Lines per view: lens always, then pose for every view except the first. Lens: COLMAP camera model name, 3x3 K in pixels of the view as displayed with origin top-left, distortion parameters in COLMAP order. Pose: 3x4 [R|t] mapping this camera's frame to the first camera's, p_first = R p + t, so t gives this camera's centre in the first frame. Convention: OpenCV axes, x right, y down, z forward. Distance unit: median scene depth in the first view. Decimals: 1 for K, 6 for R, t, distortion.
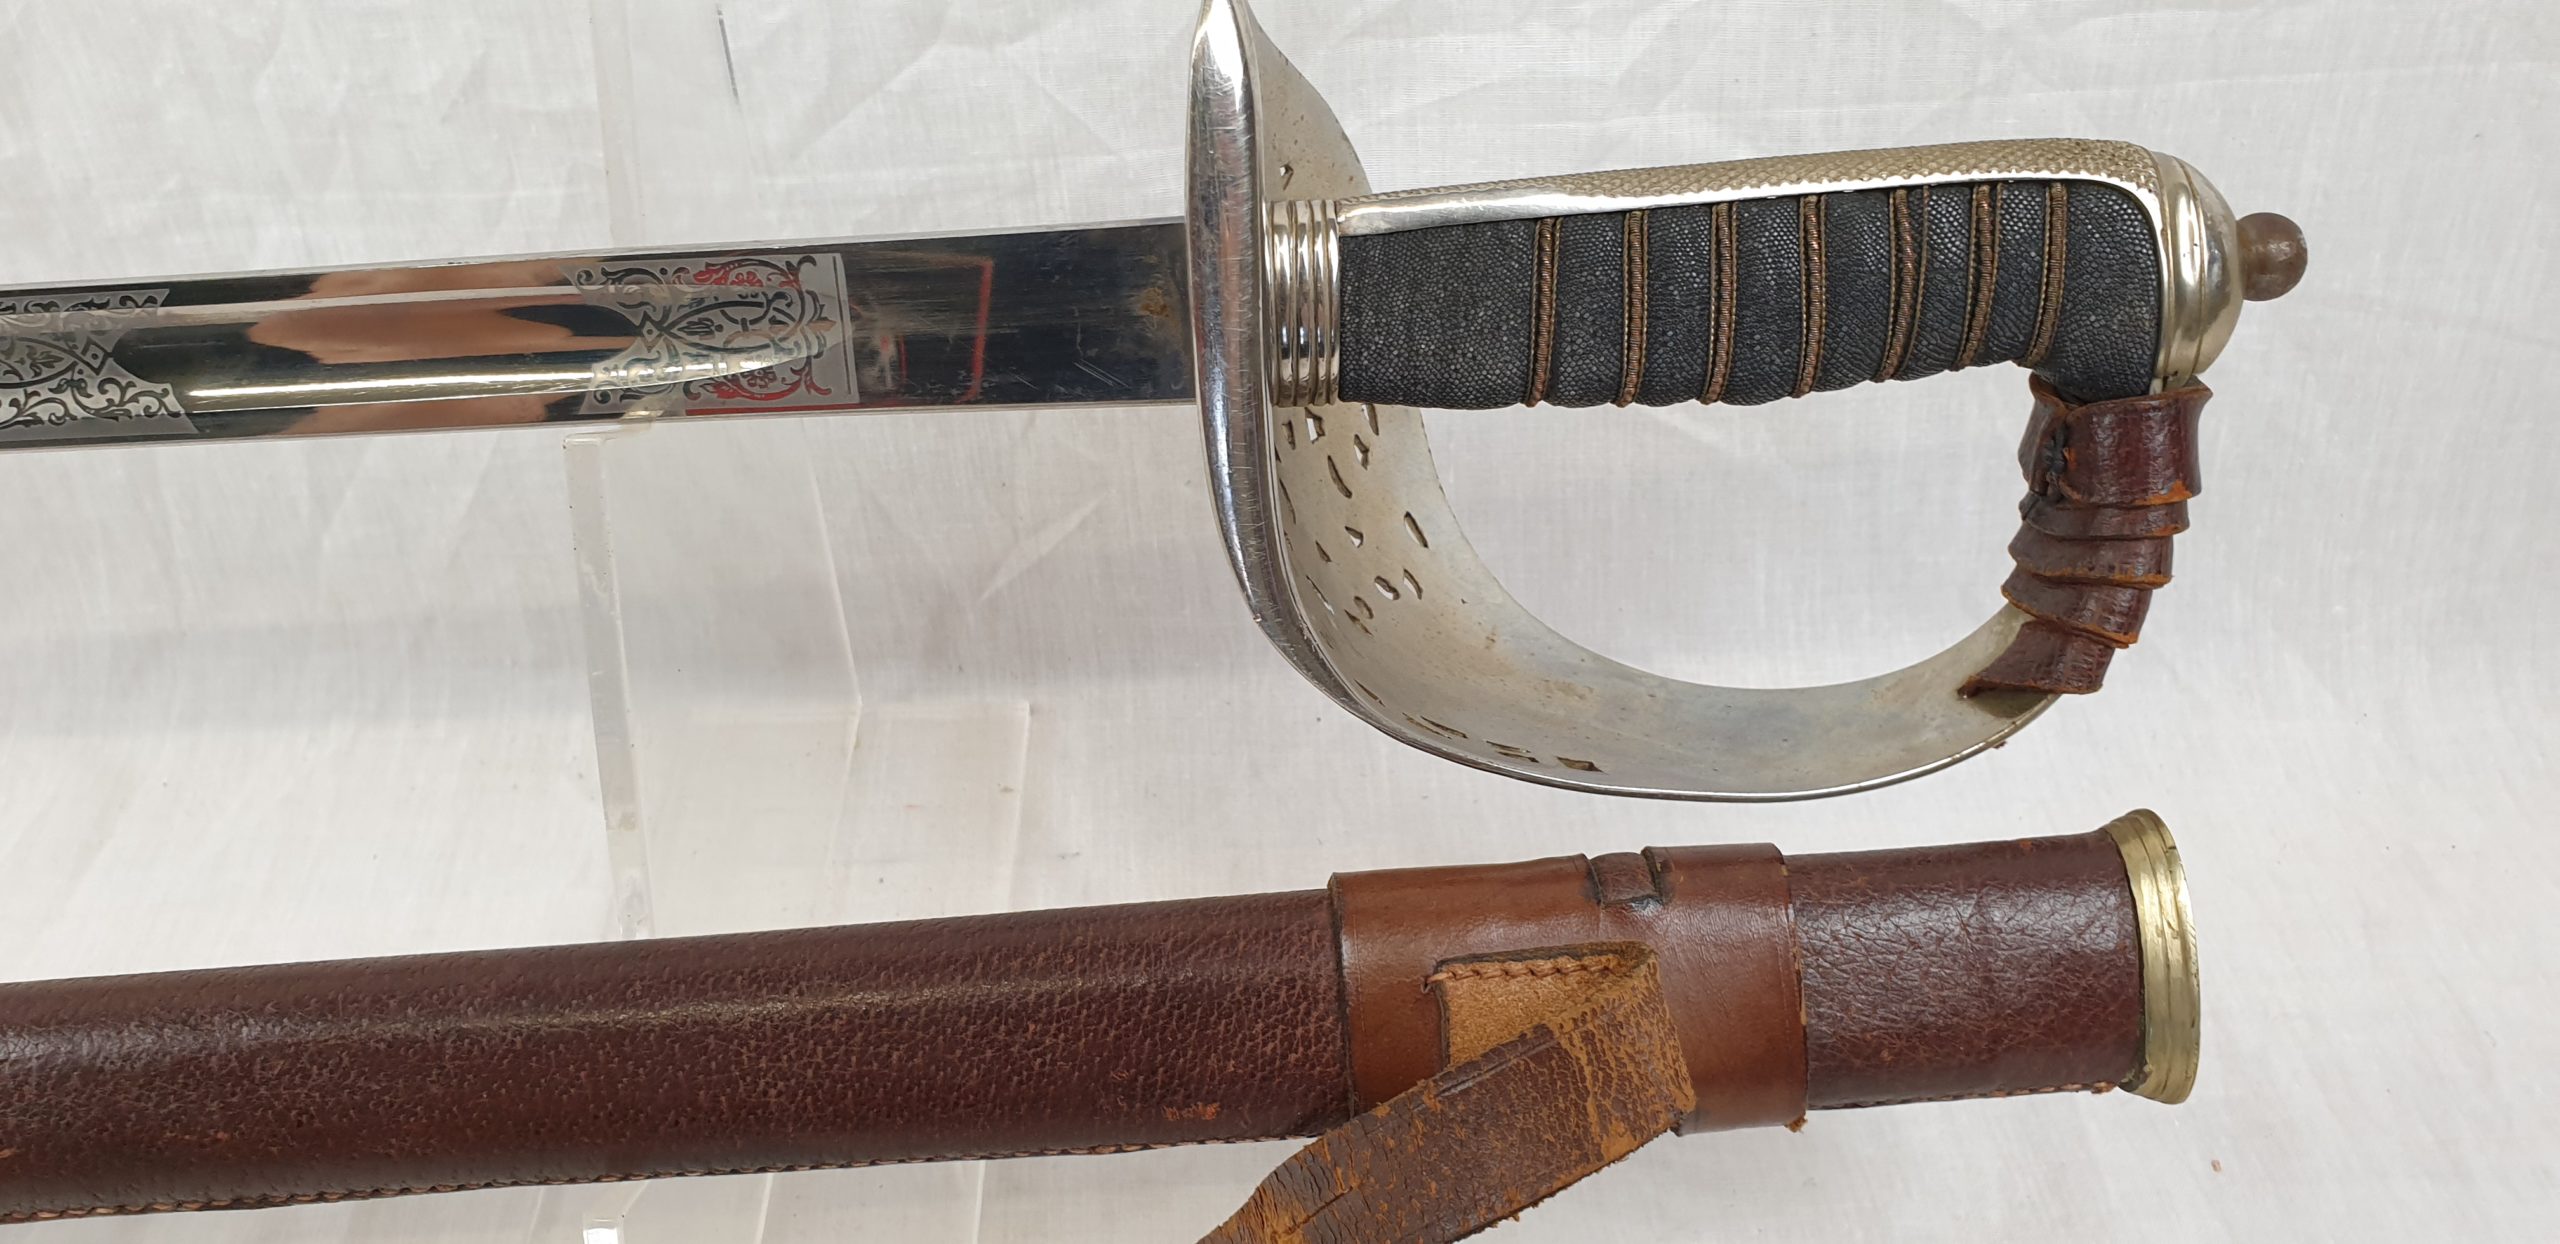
lens RADIAL K [[2012.6, 0, 1318.4], [0, 2012.6, 674.2], [0, 0, 1]] dist [0.017787, -0.040460]
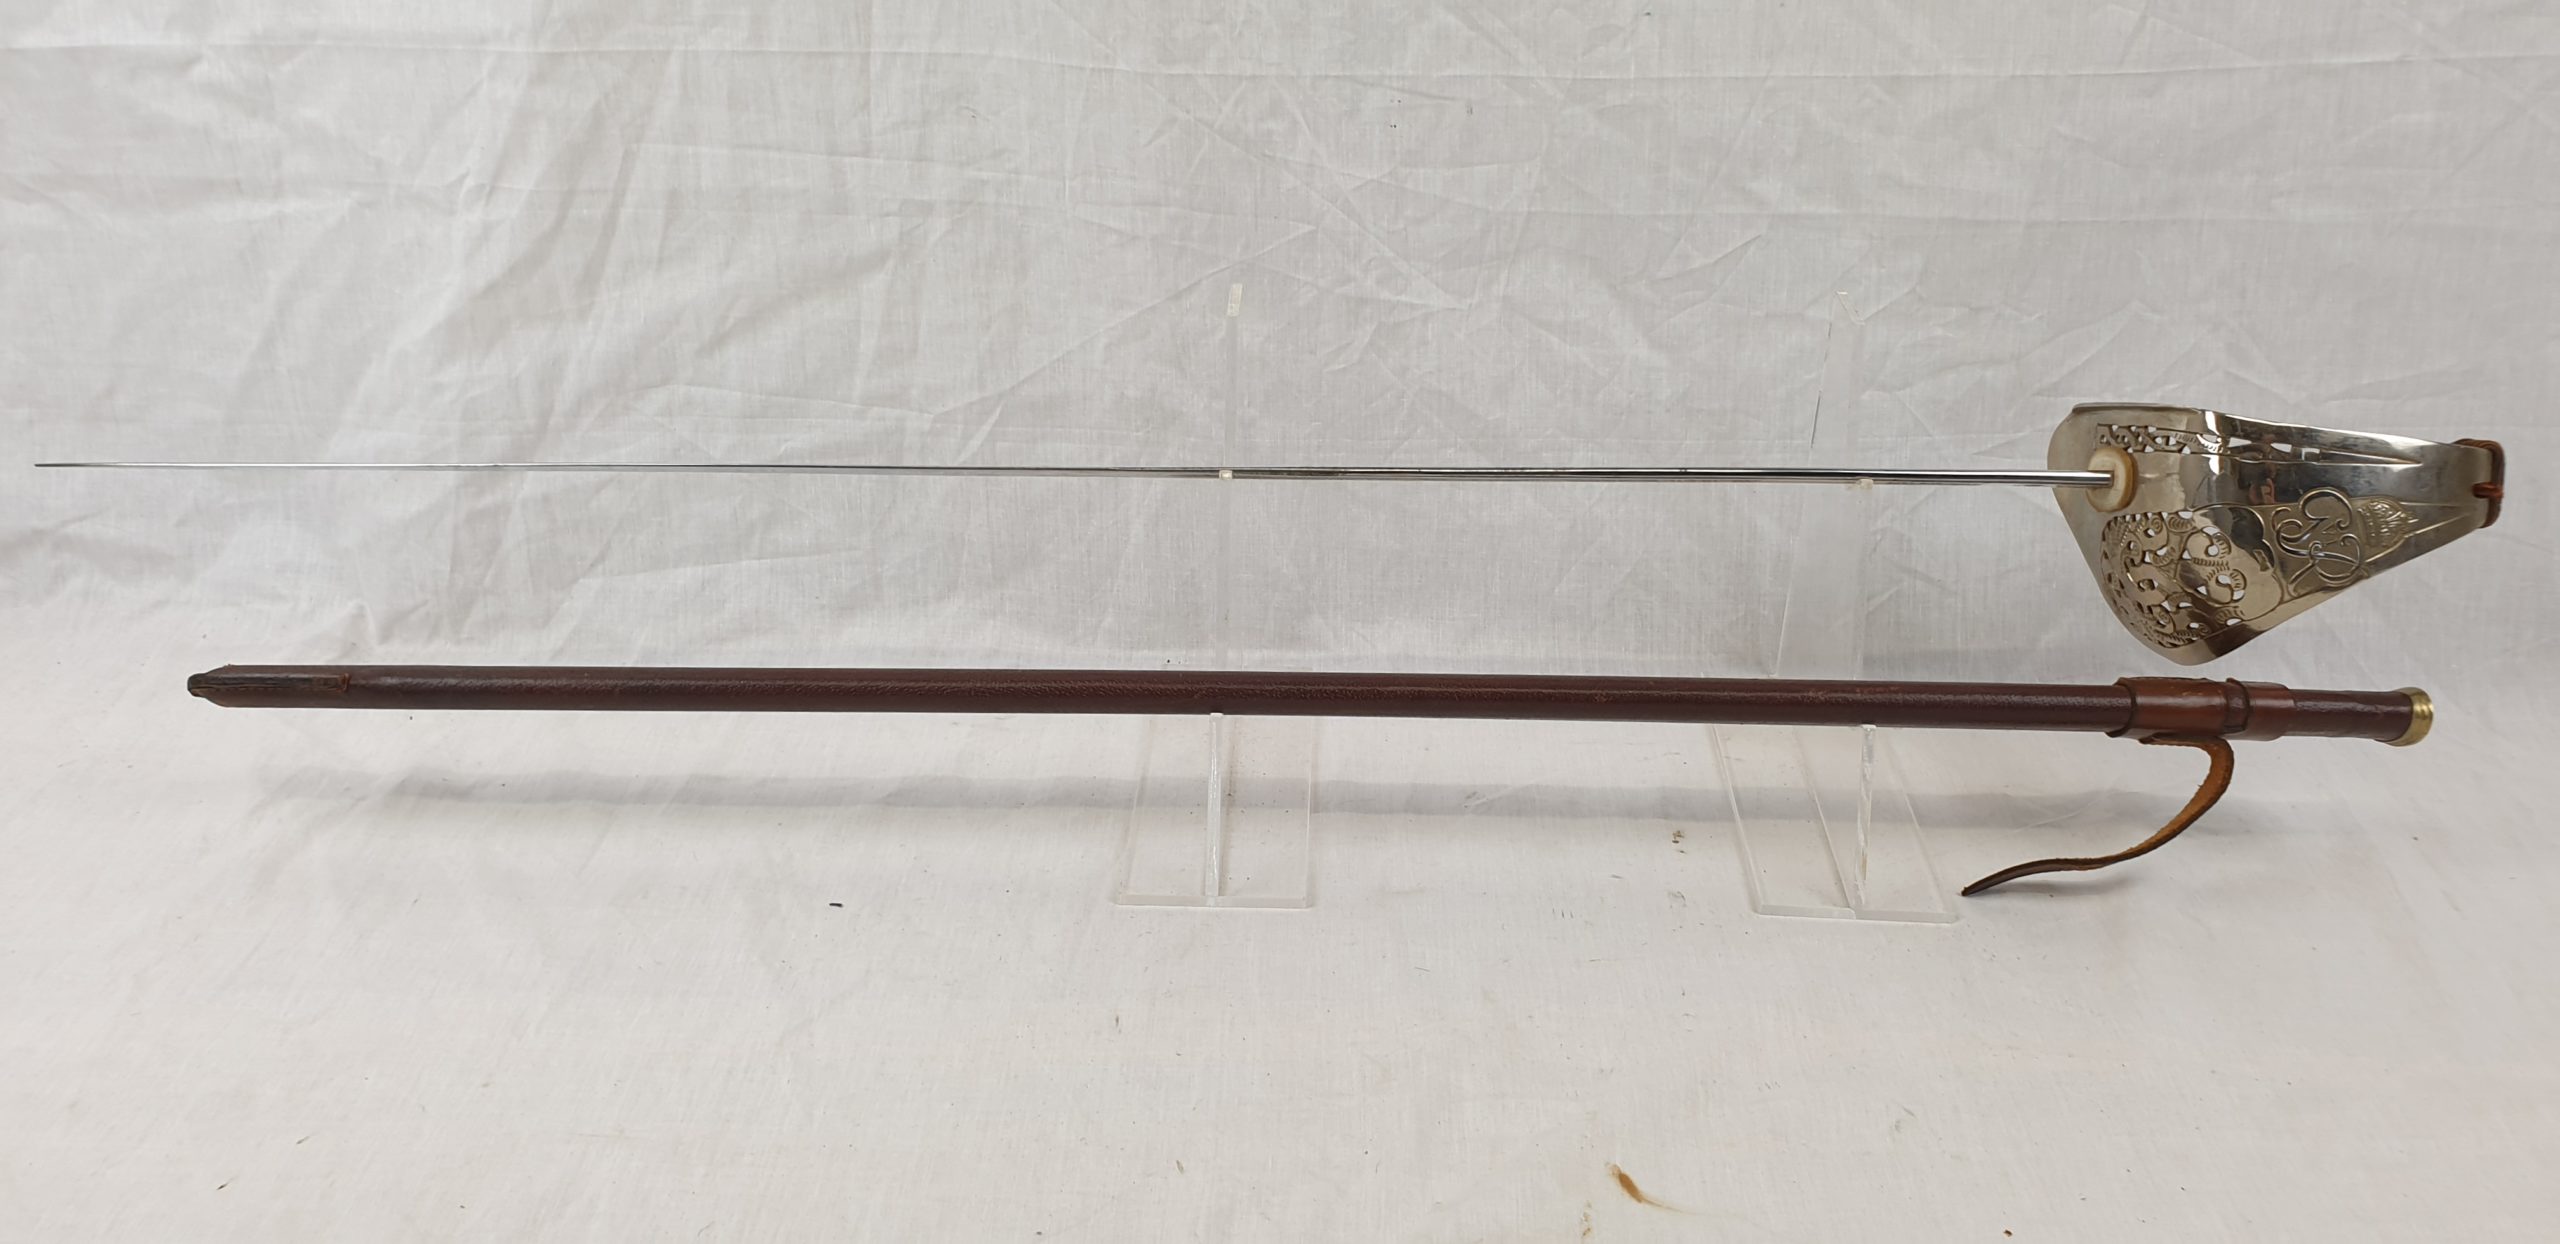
lens RADIAL K [[2012.6, 0, 1340.5], [0, 2012.6, 664.1], [0, 0, 1]] dist [0.017787, -0.040460]
pose [[0.997272, 0.052232, -0.052148, -0.704482], [-0.063885, 0.964702, -0.255477, 0.714001], [0.036964, 0.258112, 0.965408, -1.394016]]
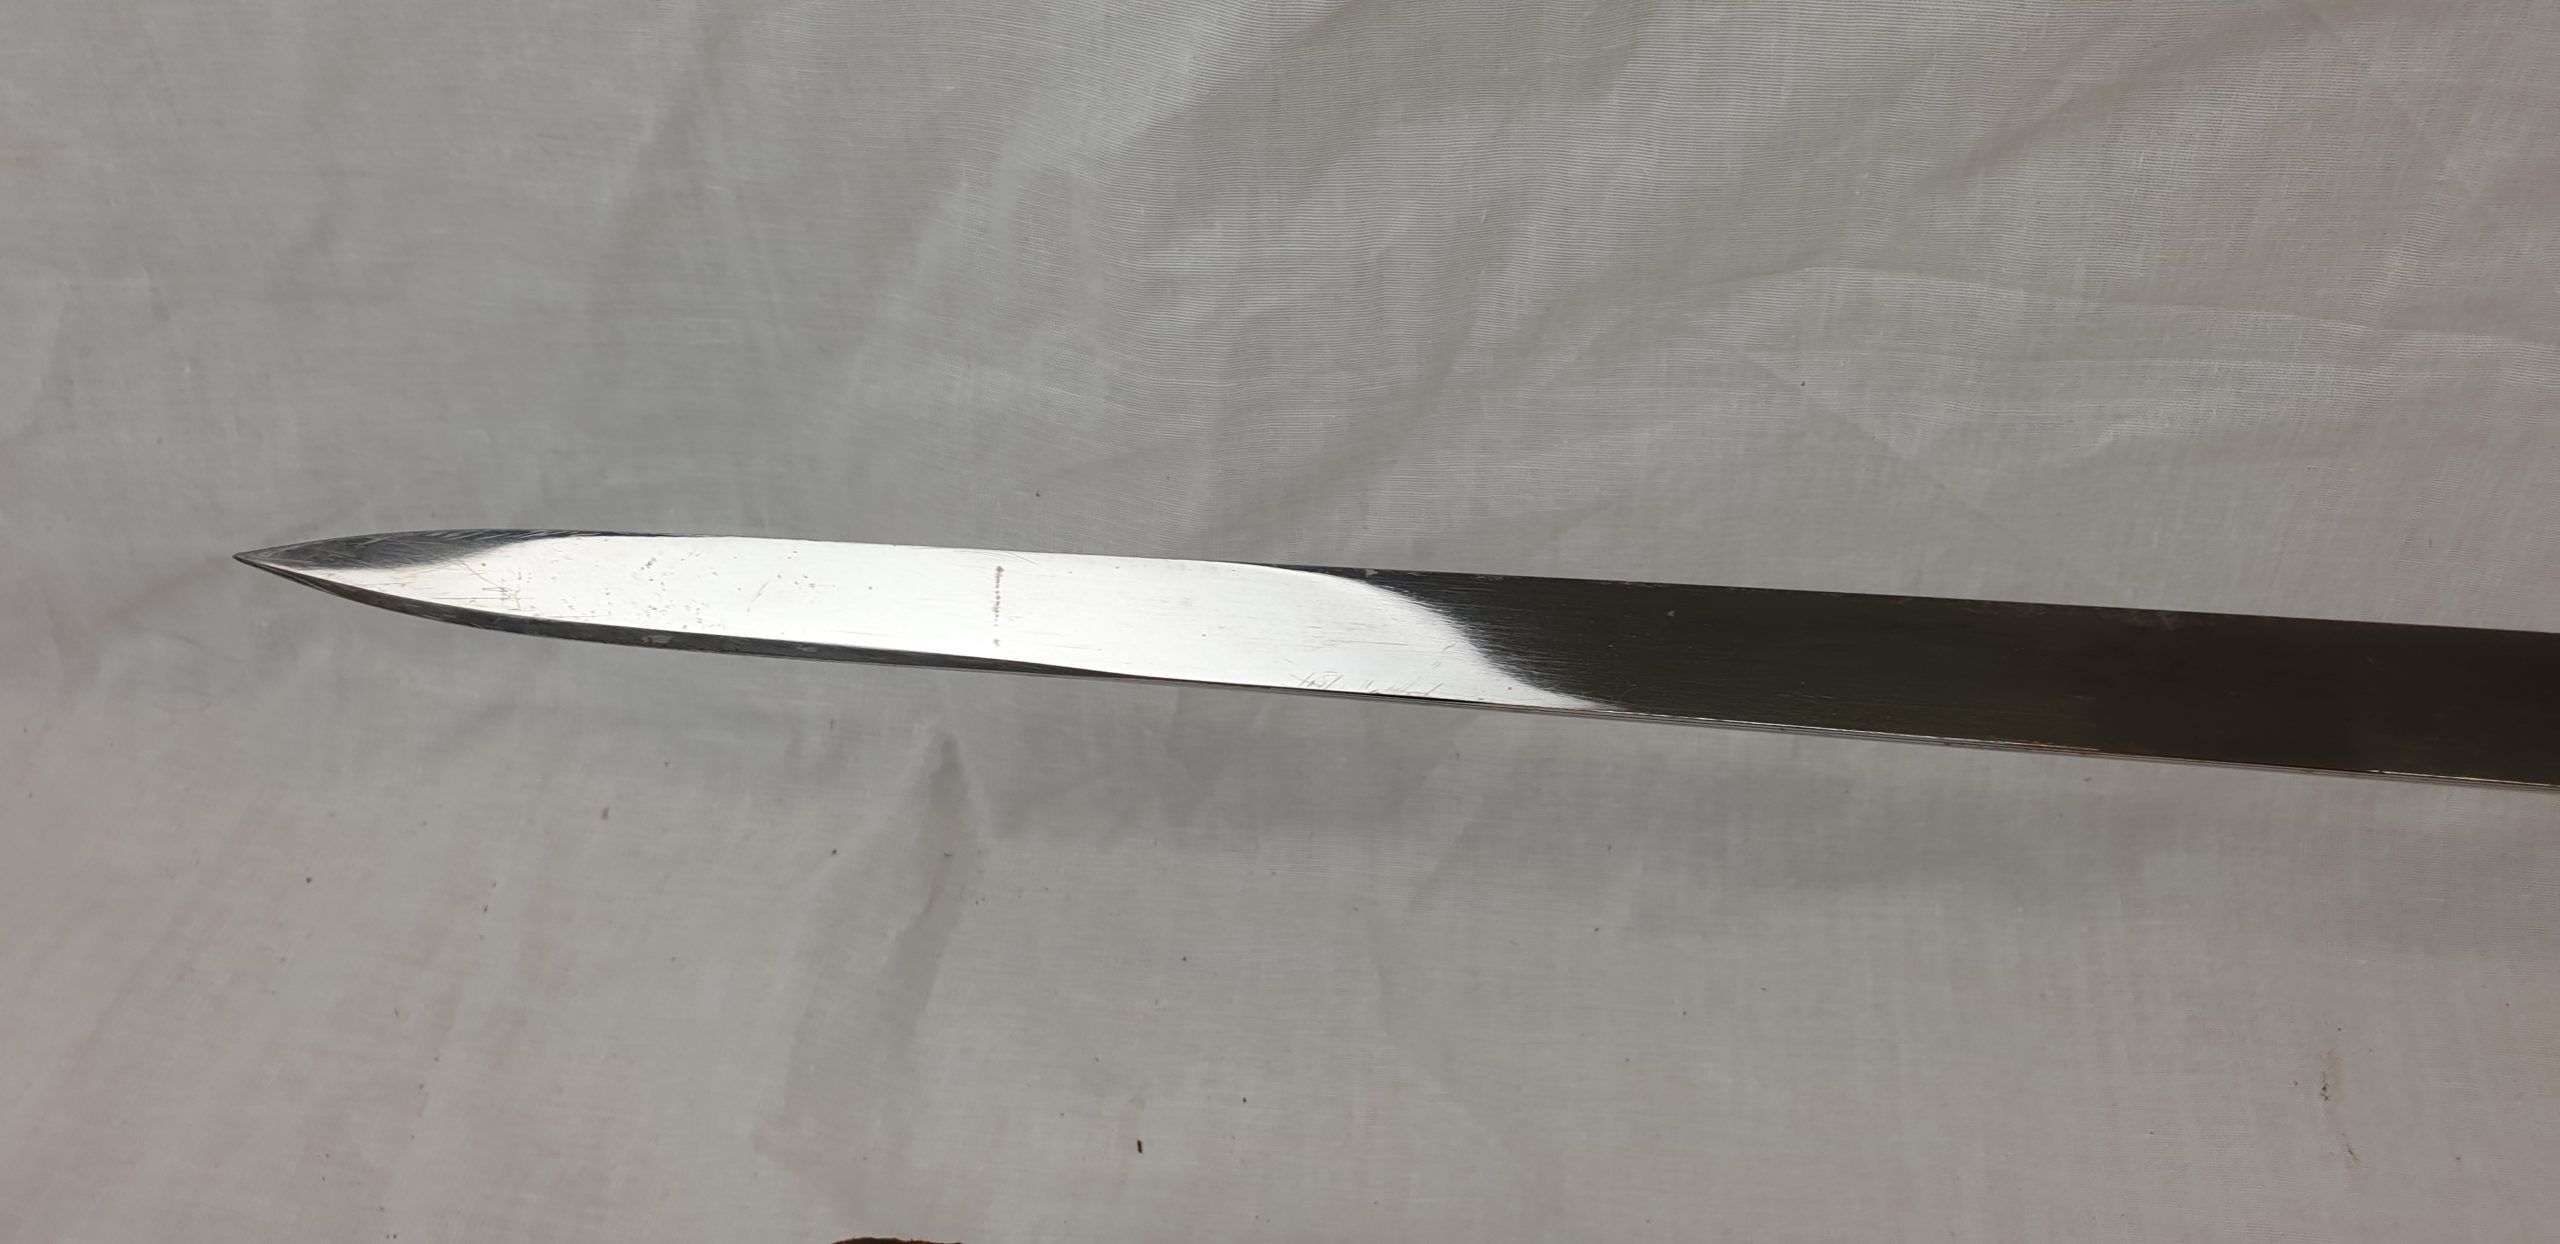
lens RADIAL K [[2012.6, 0, 1296.8], [0, 2012.6, 635.0], [0, 0, 1]] dist [0.017787, -0.040460]
pose [[0.979589, 0.096049, -0.176580, -1.744503], [-0.090129, 0.995075, 0.041270, -0.076642], [0.179674, -0.024512, 0.983421, 0.030940]]
